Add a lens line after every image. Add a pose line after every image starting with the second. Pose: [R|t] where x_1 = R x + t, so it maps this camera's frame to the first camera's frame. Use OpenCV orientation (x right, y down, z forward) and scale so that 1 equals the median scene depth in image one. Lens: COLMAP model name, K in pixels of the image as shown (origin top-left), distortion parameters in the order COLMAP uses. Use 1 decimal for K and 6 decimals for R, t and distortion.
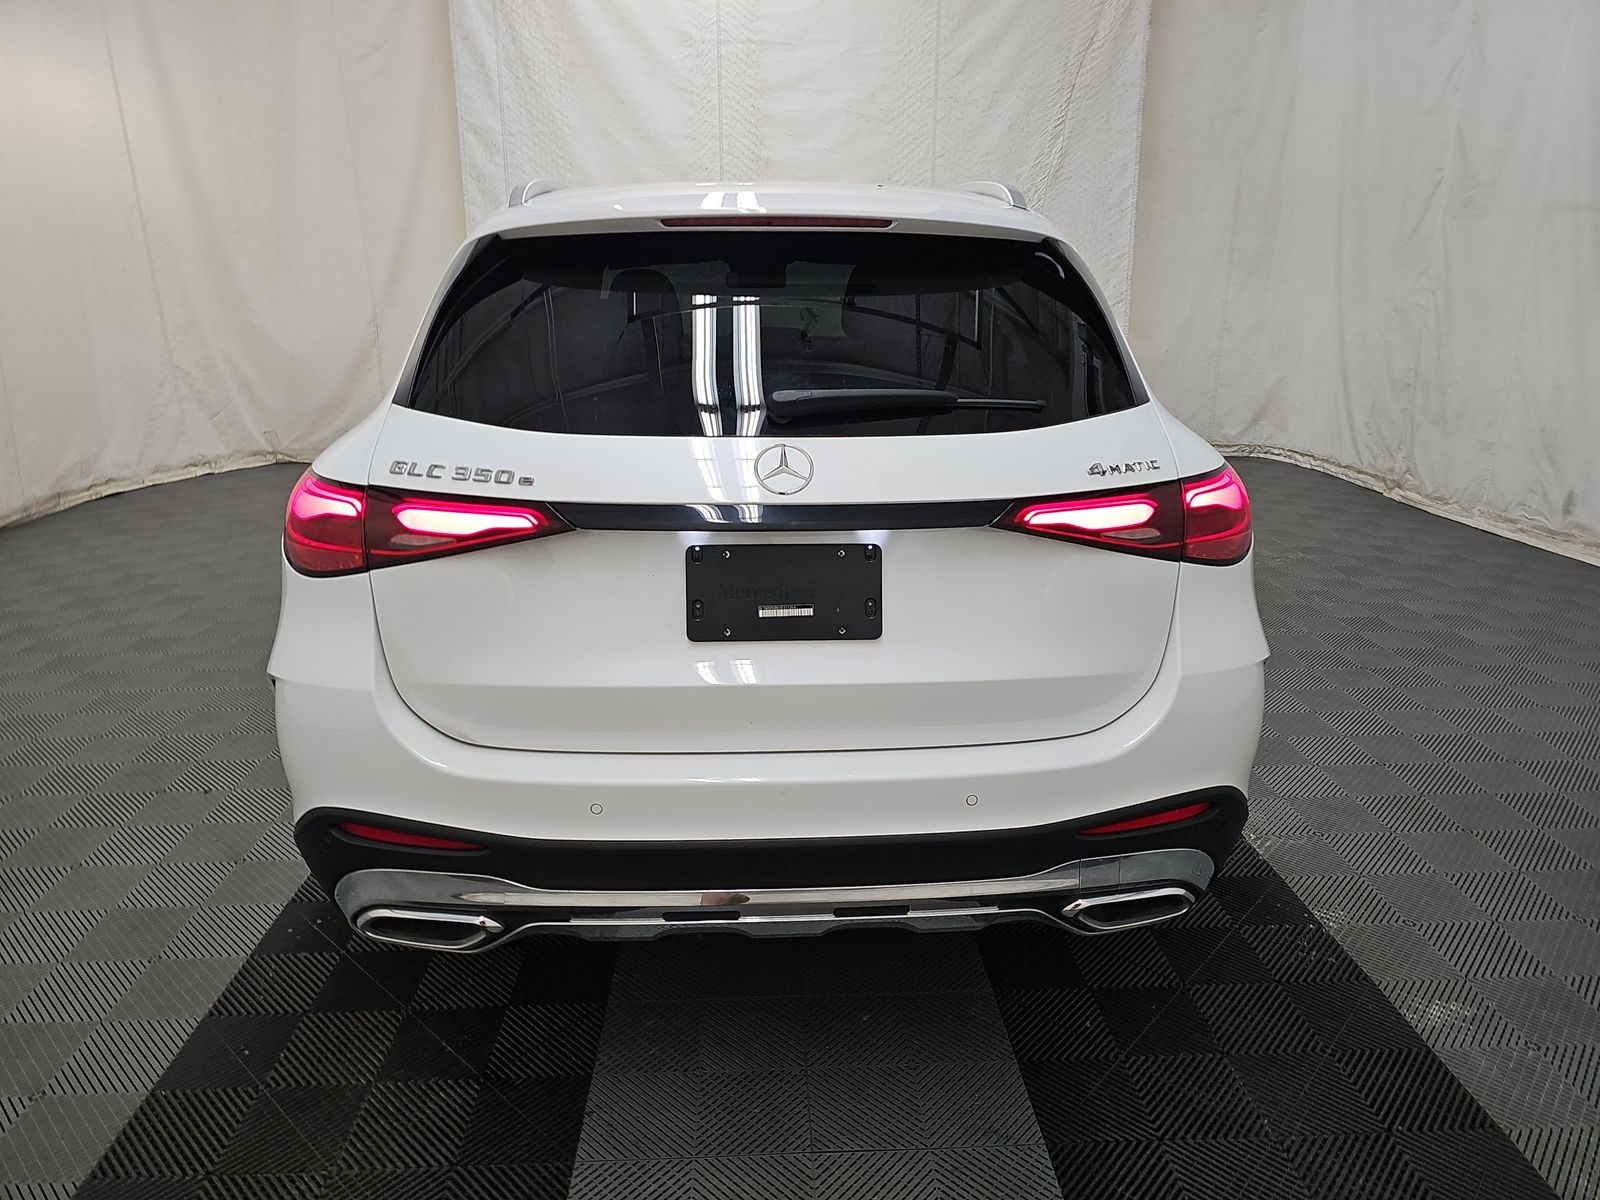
lens RADIAL K [[1063.0, 0, 805.1], [0, 1063.0, 599.2], [0, 0, 1]] dist [0.040433, -0.031535]
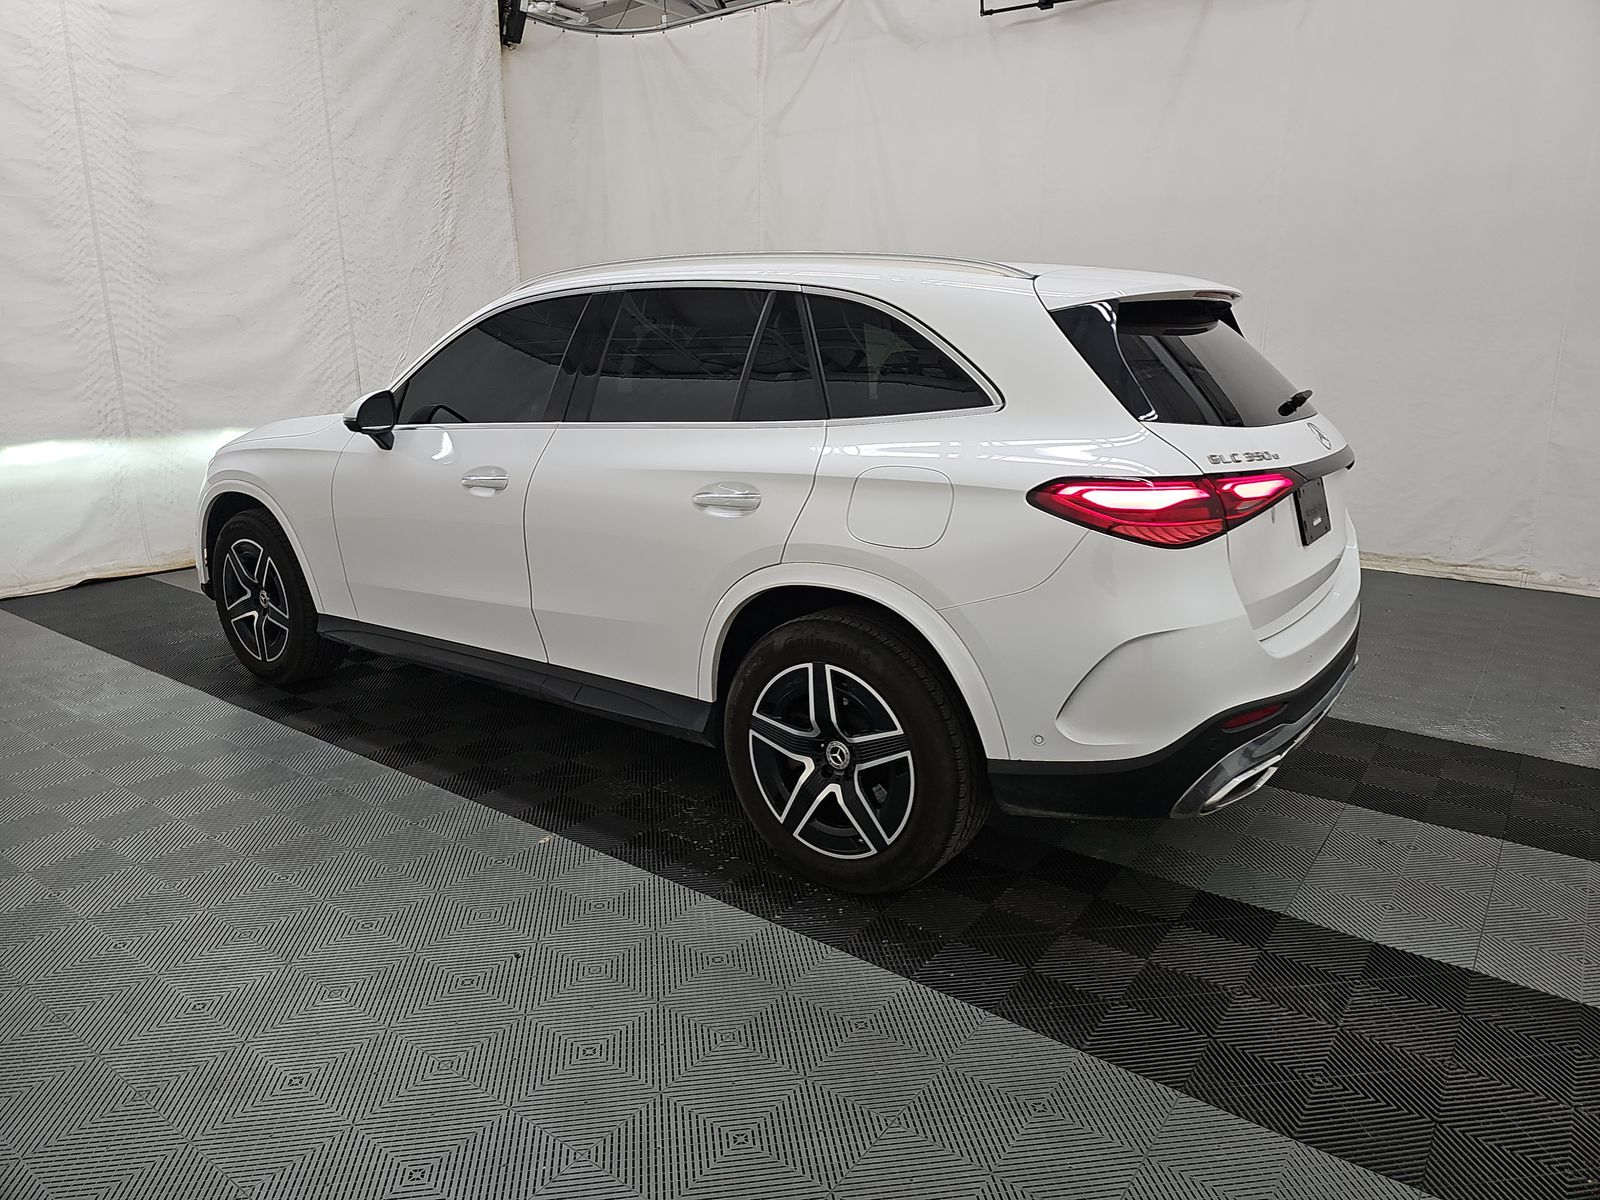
lens RADIAL K [[1063.0, 0, 800.1], [0, 1063.0, 589.1], [0, 0, 1]] dist [0.040433, -0.031535]
pose [[0.636354, -0.177662, 0.750659, -0.409894], [0.227832, 0.972992, 0.037143, -0.029848], [-0.736984, 0.147388, 0.659644, 0.110364]]
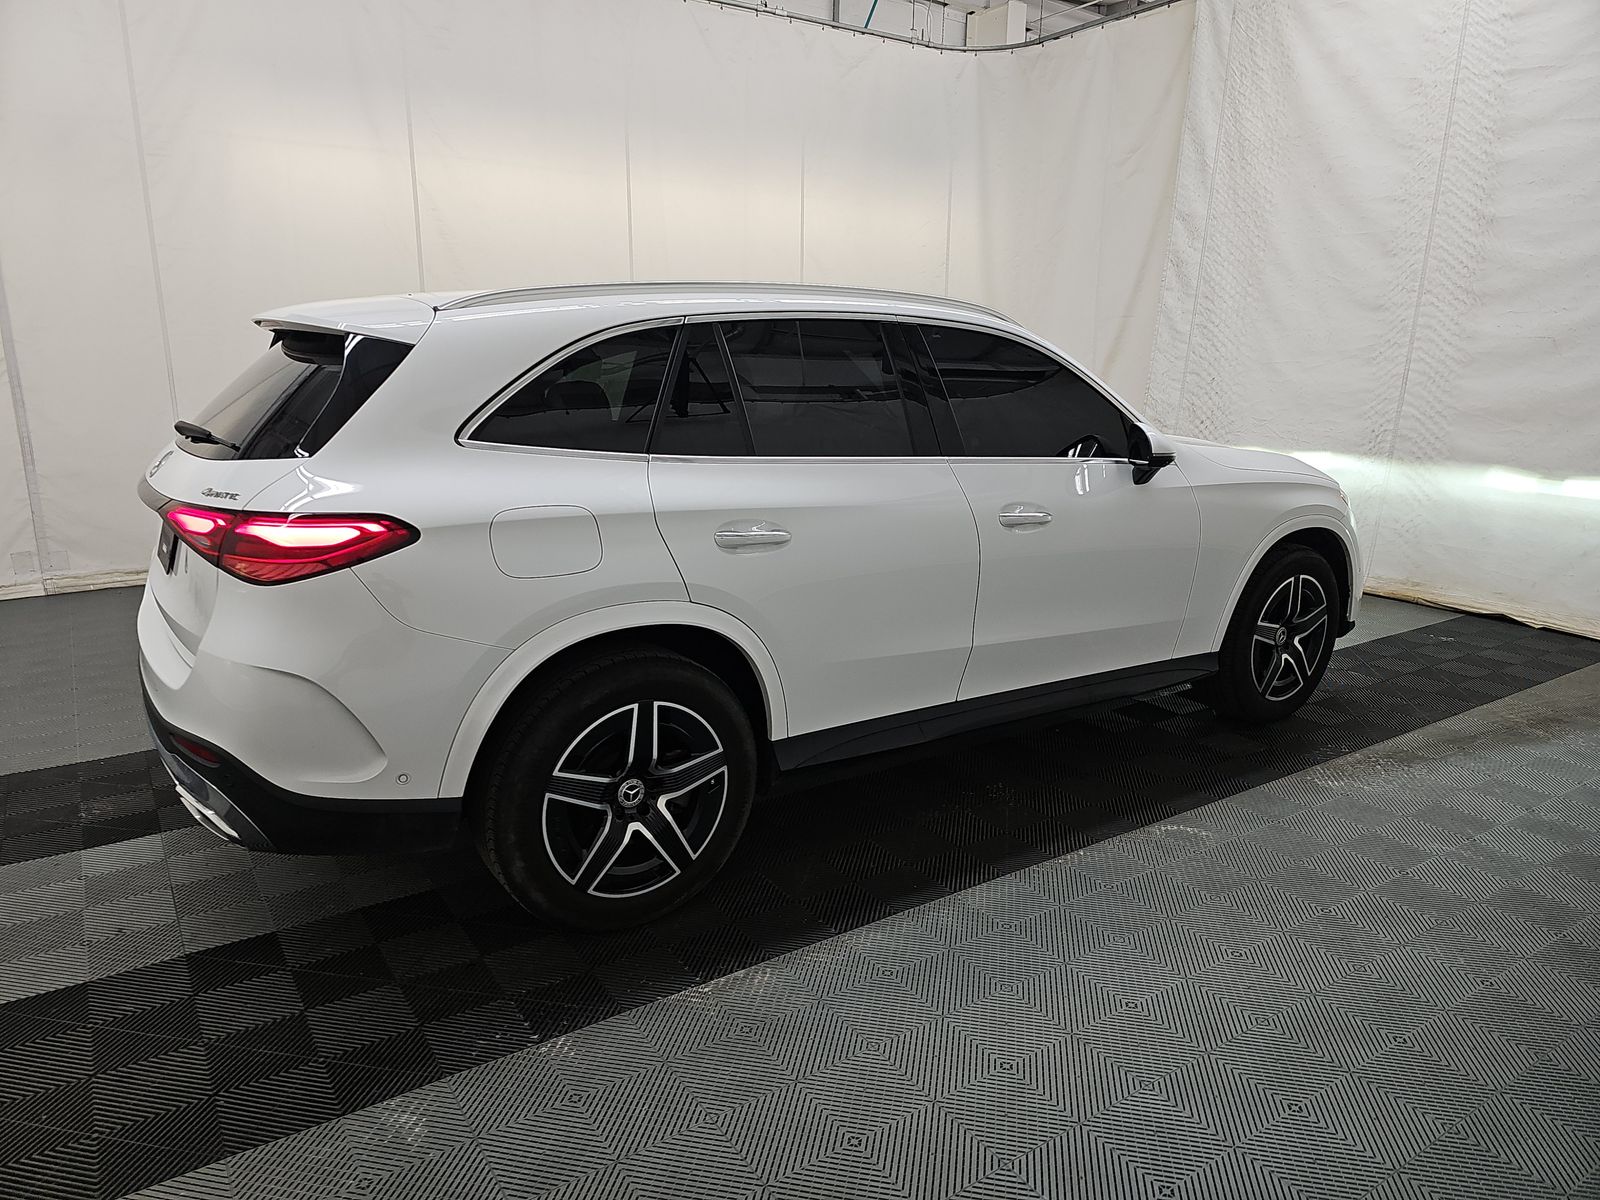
lens RADIAL K [[1063.0, 0, 782.6], [0, 1063.0, 611.2], [0, 0, 1]] dist [0.040433, -0.031535]
pose [[0.498519, 0.218885, -0.838790, 0.440152], [-0.263015, 0.960178, 0.094244, -0.072120], [0.826016, 0.173632, 0.536237, 0.200535]]
